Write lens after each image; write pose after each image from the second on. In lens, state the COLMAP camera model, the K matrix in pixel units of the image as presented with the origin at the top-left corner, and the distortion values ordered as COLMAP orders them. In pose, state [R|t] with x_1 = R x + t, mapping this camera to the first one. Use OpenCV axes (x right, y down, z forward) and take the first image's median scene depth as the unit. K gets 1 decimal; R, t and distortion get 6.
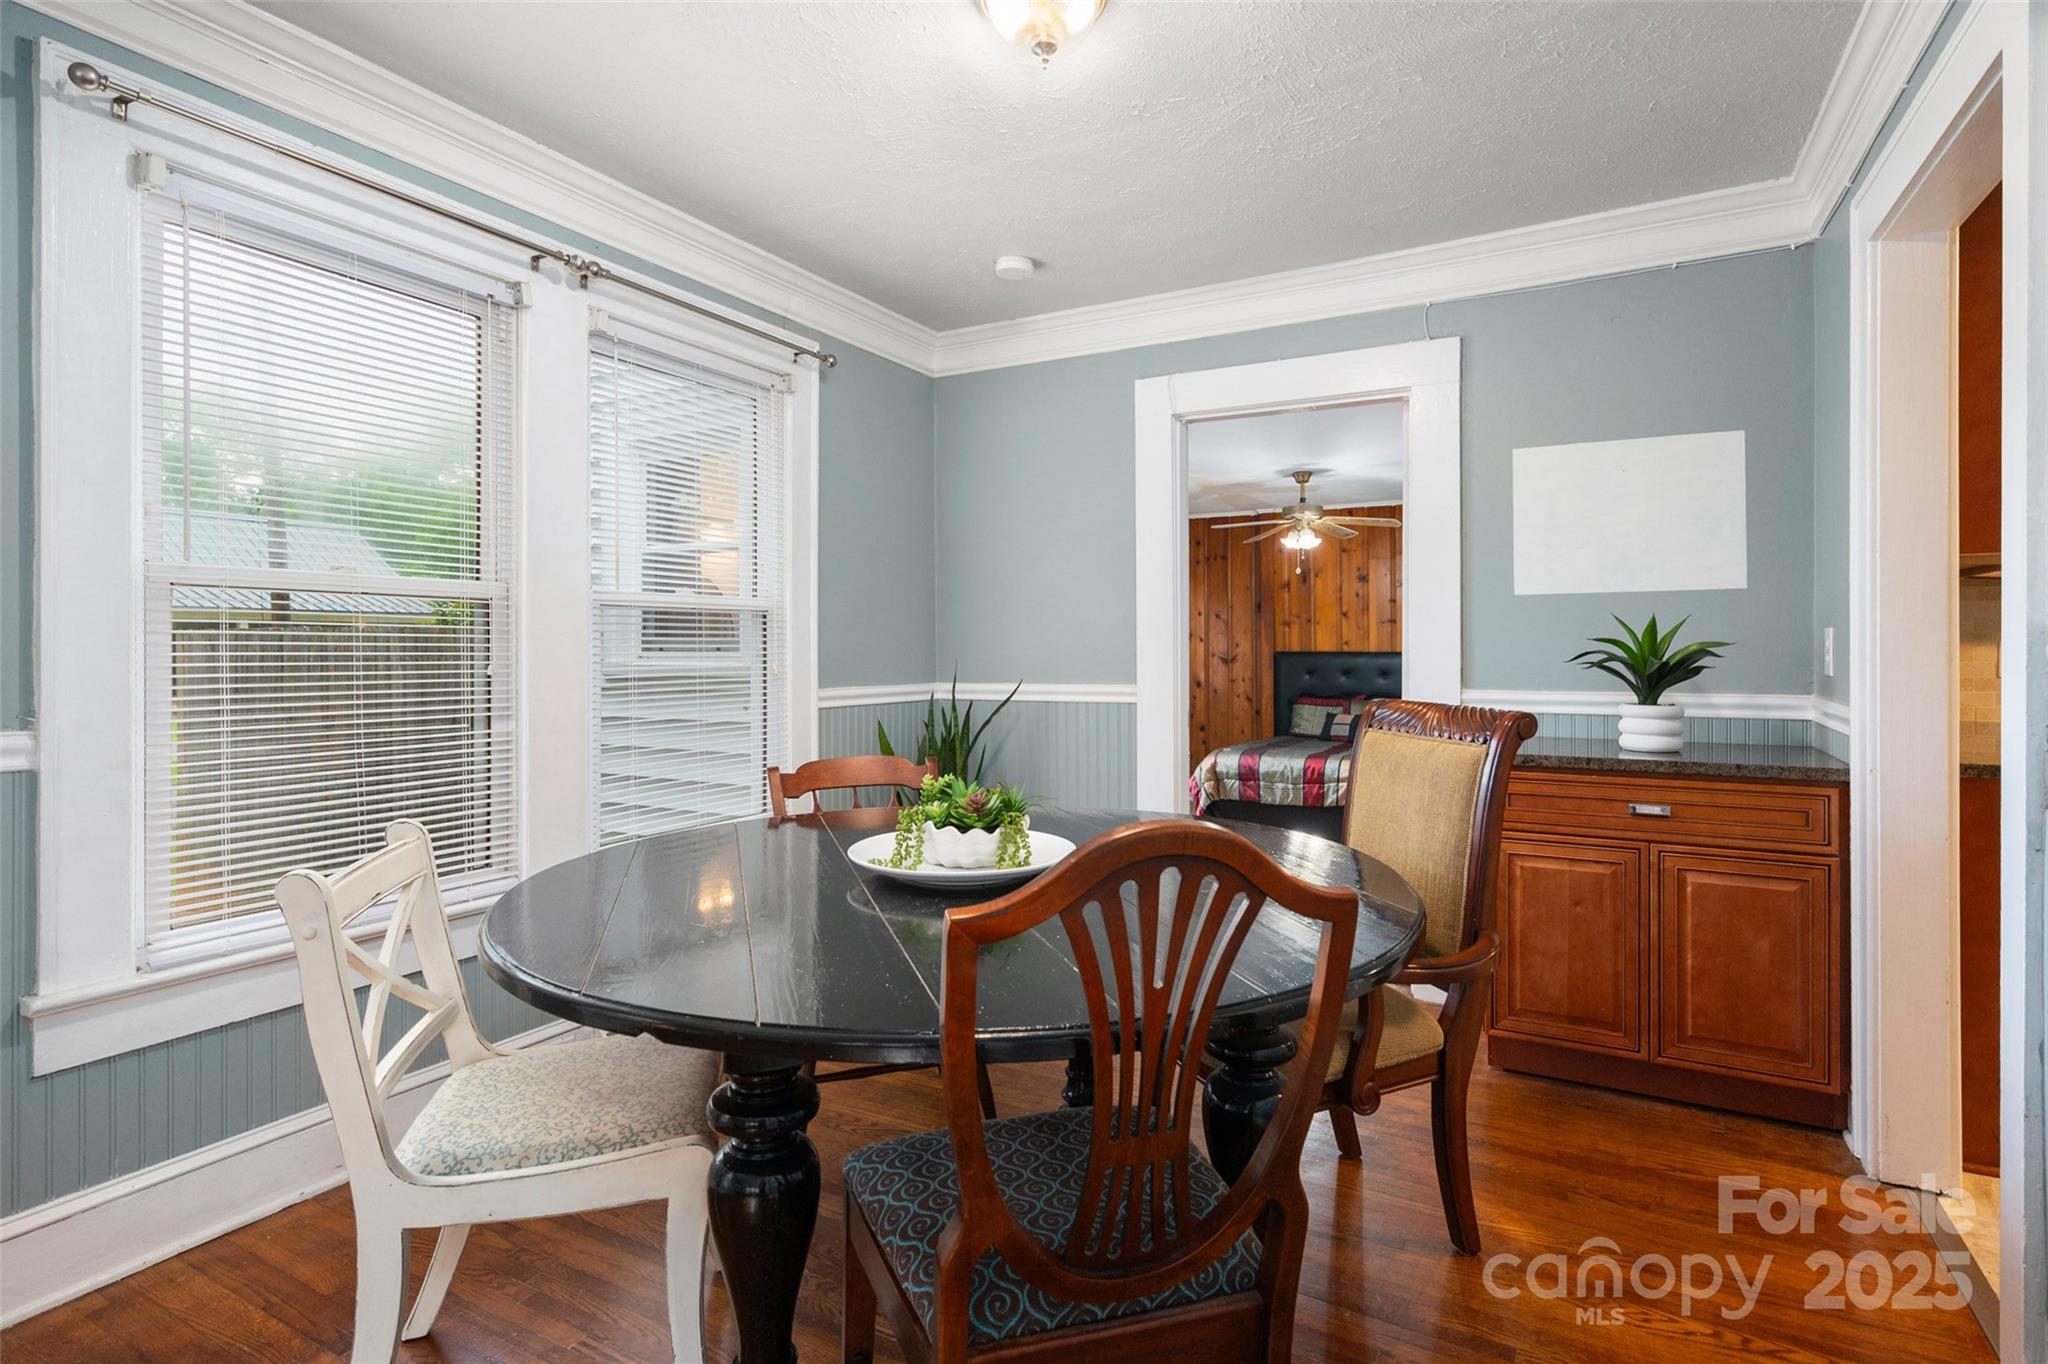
lens RADIAL K [[1030.7, 0, 1027.6], [0, 1030.7, 637.2], [0, 0, 1]] dist [0.001238, -0.000200]
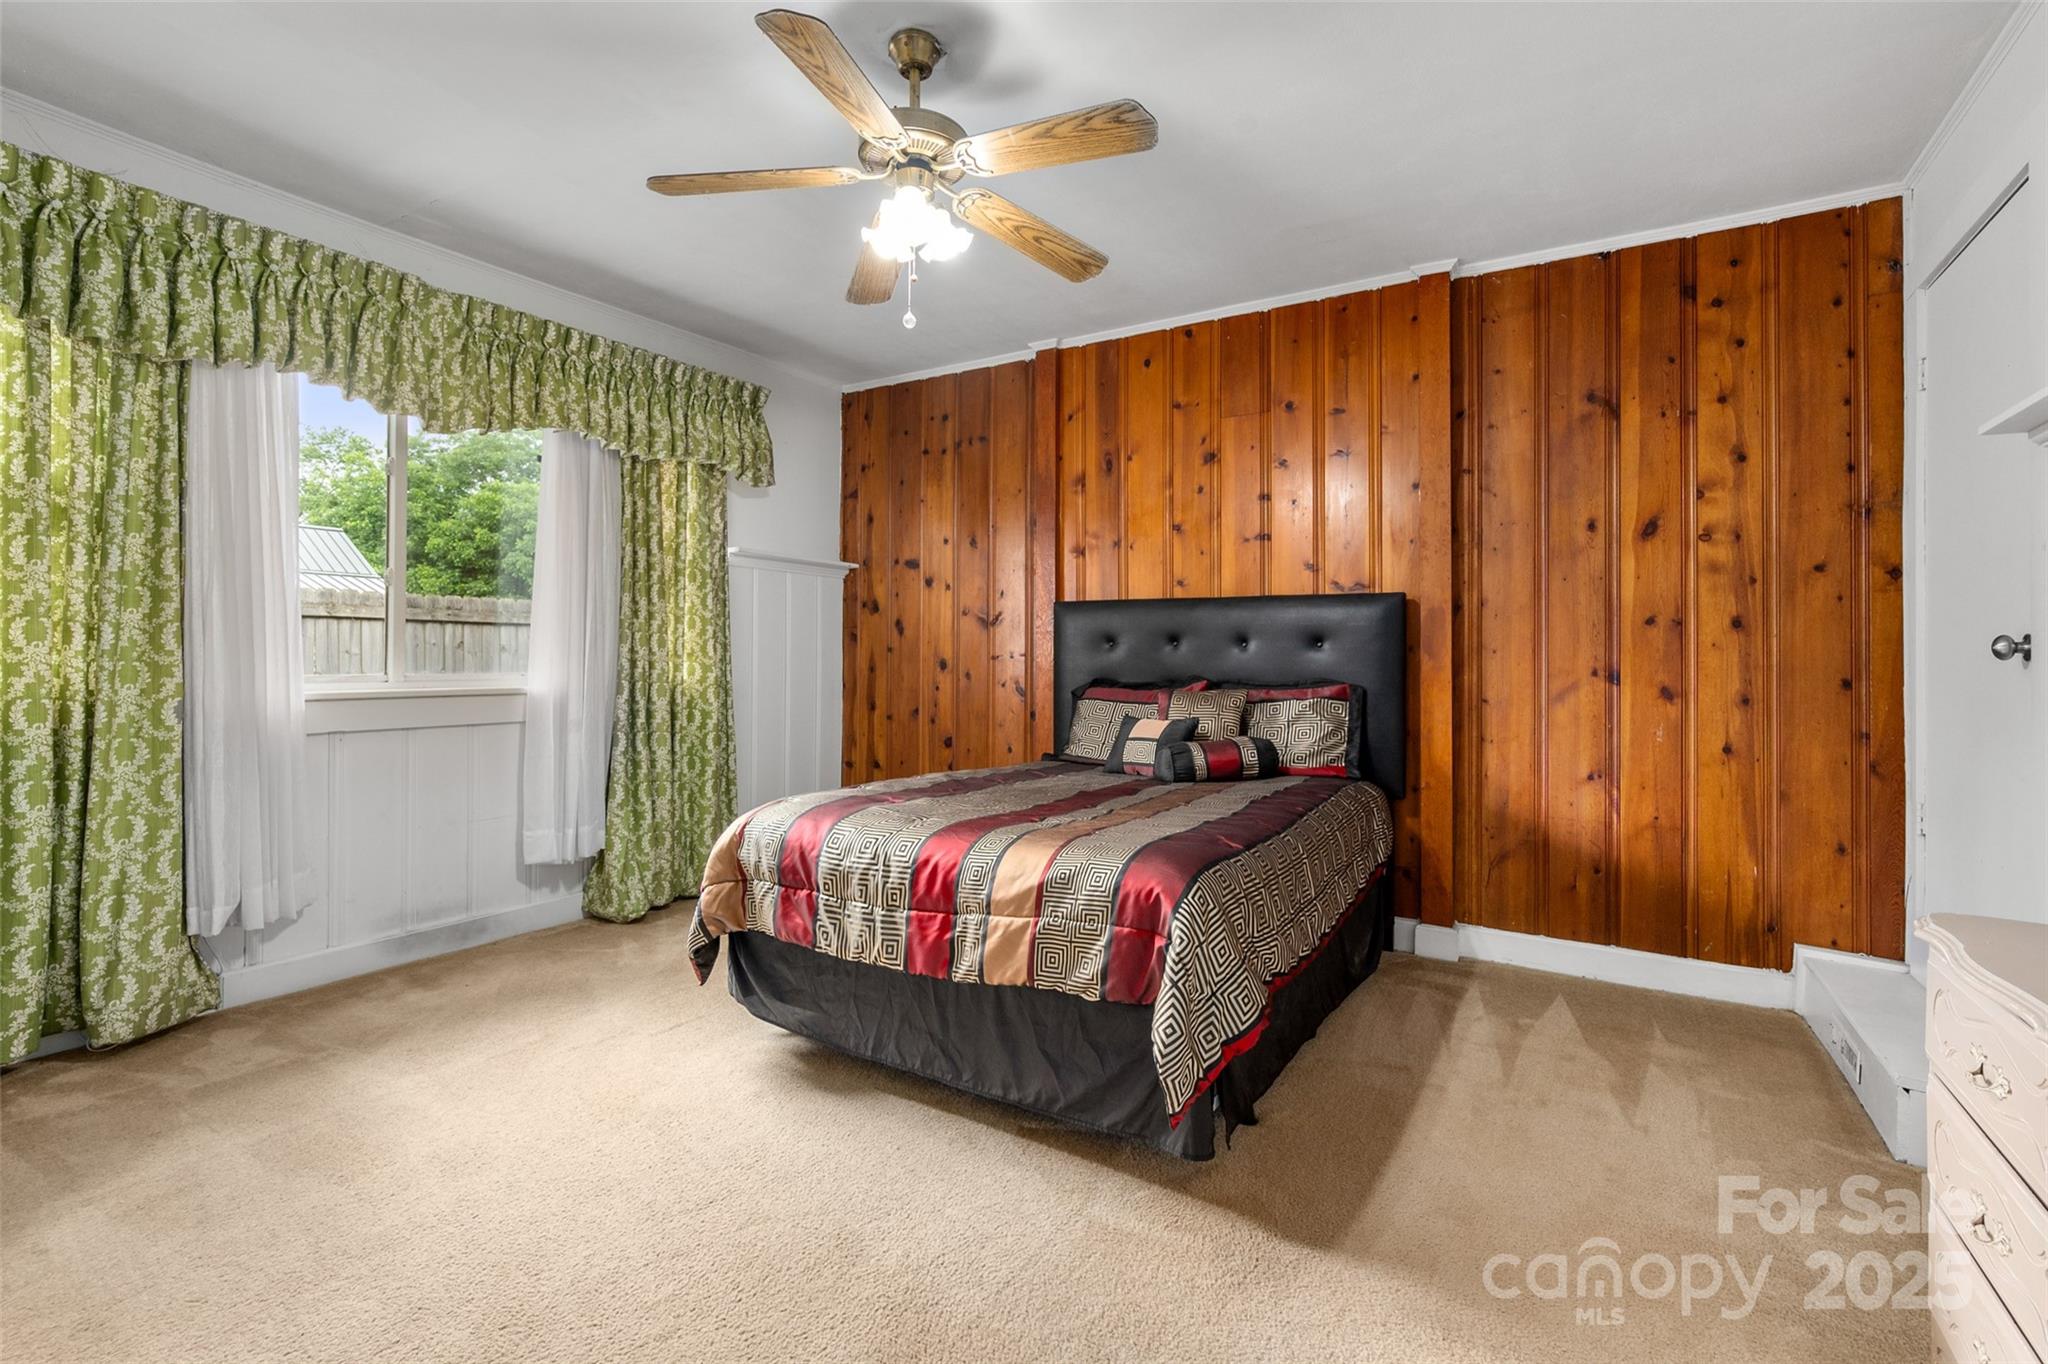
lens RADIAL K [[889.0, 0, 1036.6], [0, 889.0, 644.7], [0, 0, 1]] dist [-0.002270, -0.000099]
pose [[0.998461, 0.007394, -0.054963, 0.607898], [-0.007745, 0.999951, -0.006175, 0.093429], [0.054915, 0.006591, 0.998469, 1.274106]]
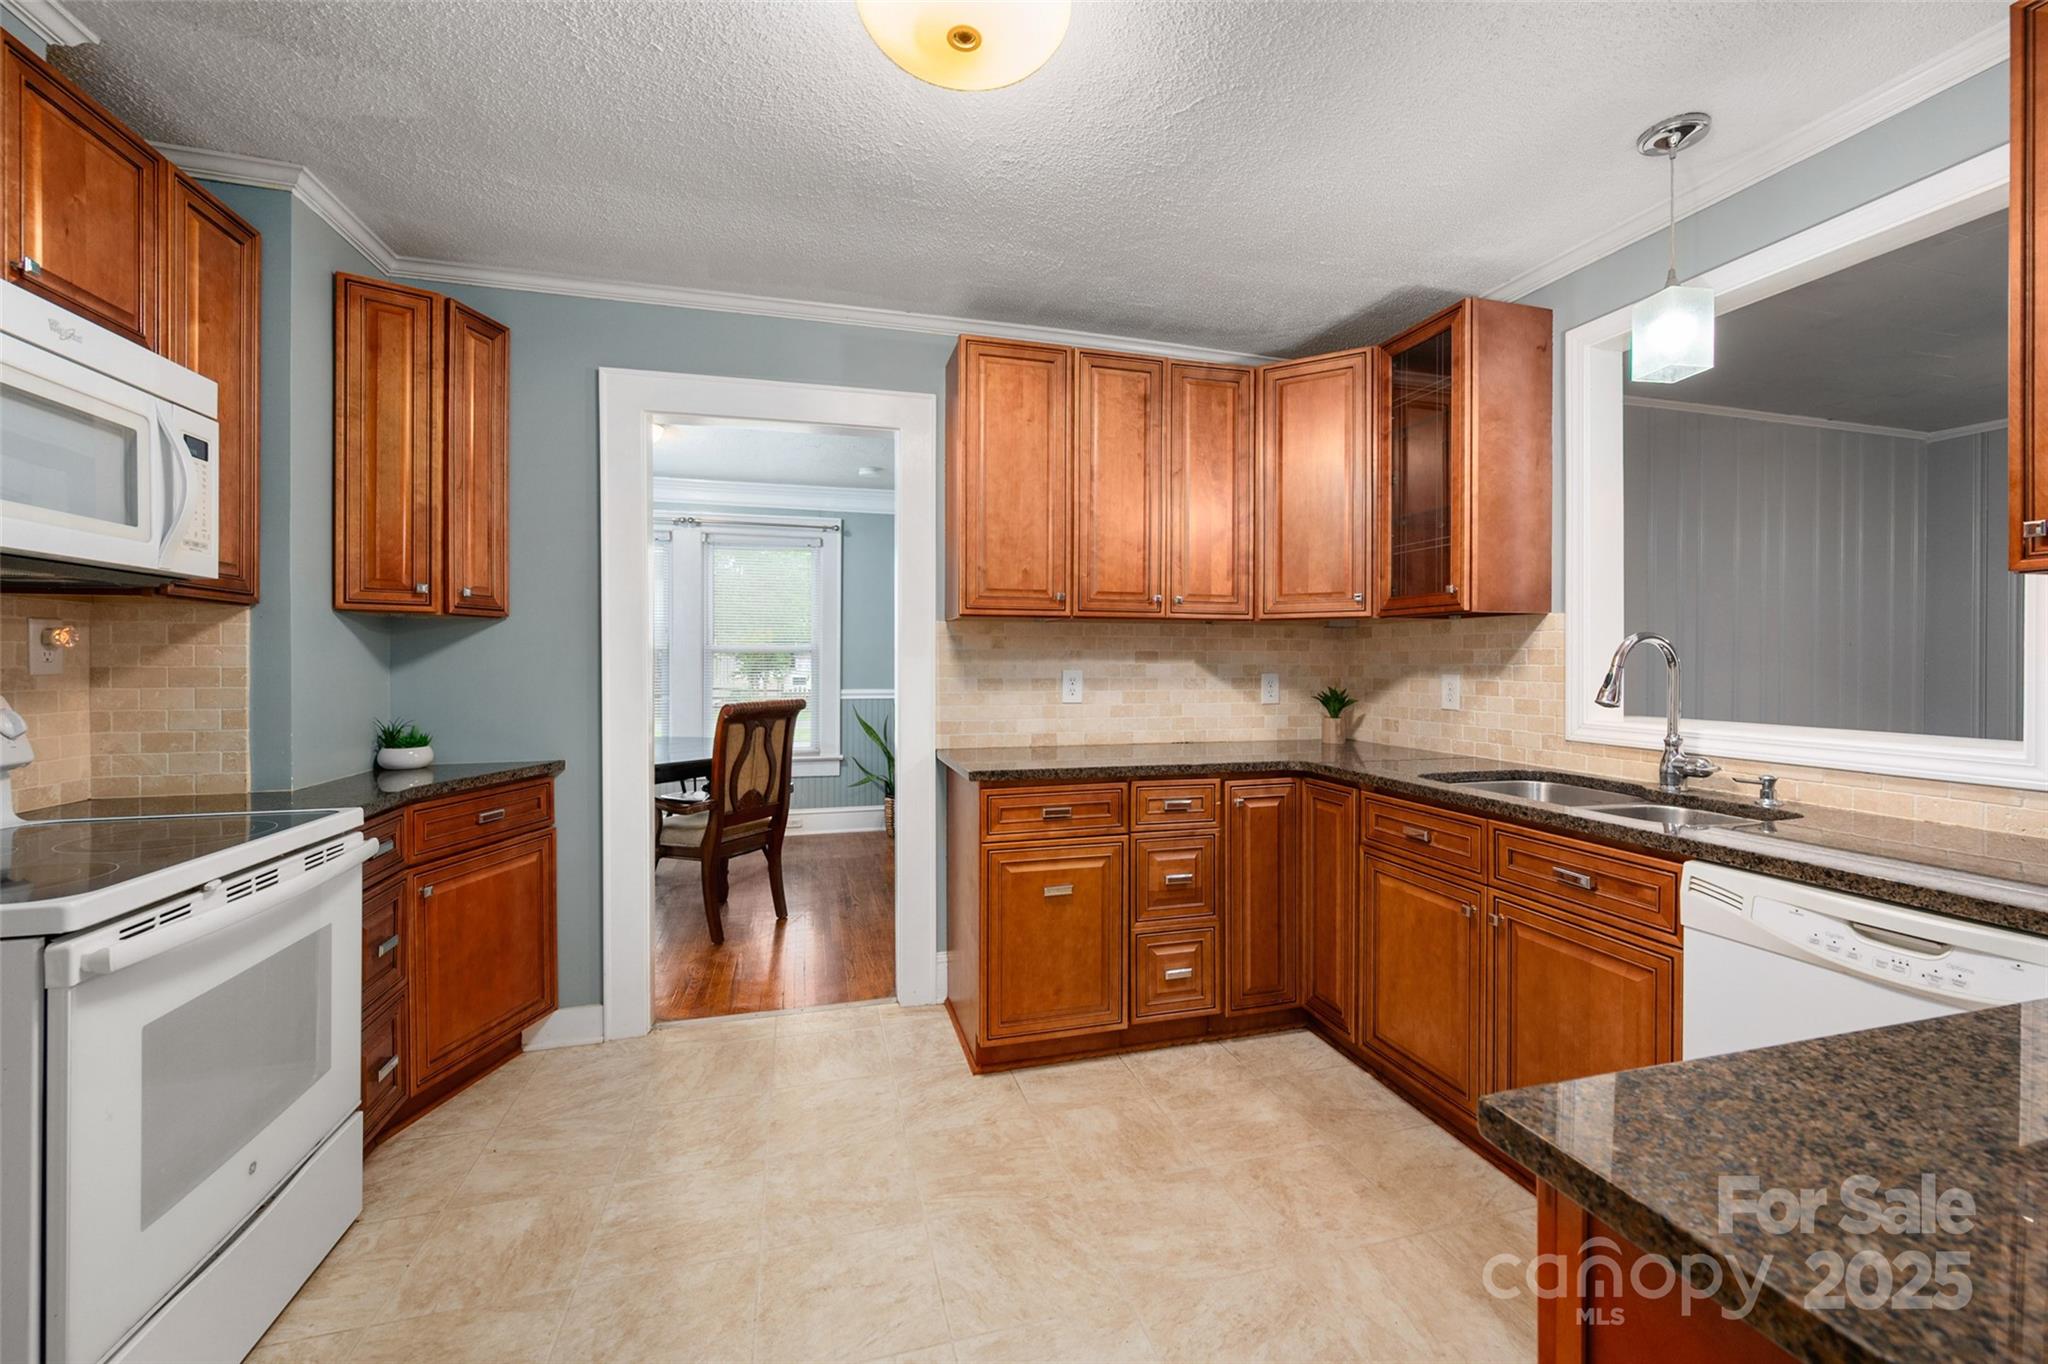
lens RADIAL K [[824.6, 0, 1047.6], [0, 824.6, 661.6], [0, 0, 1]] dist [-0.004353, -0.001231]
pose [[0.715086, 0.005480, -0.699015, 1.148778], [-0.002037, 0.999981, 0.005756, -0.014154], [0.699033, -0.002692, 0.715084, 0.119874]]
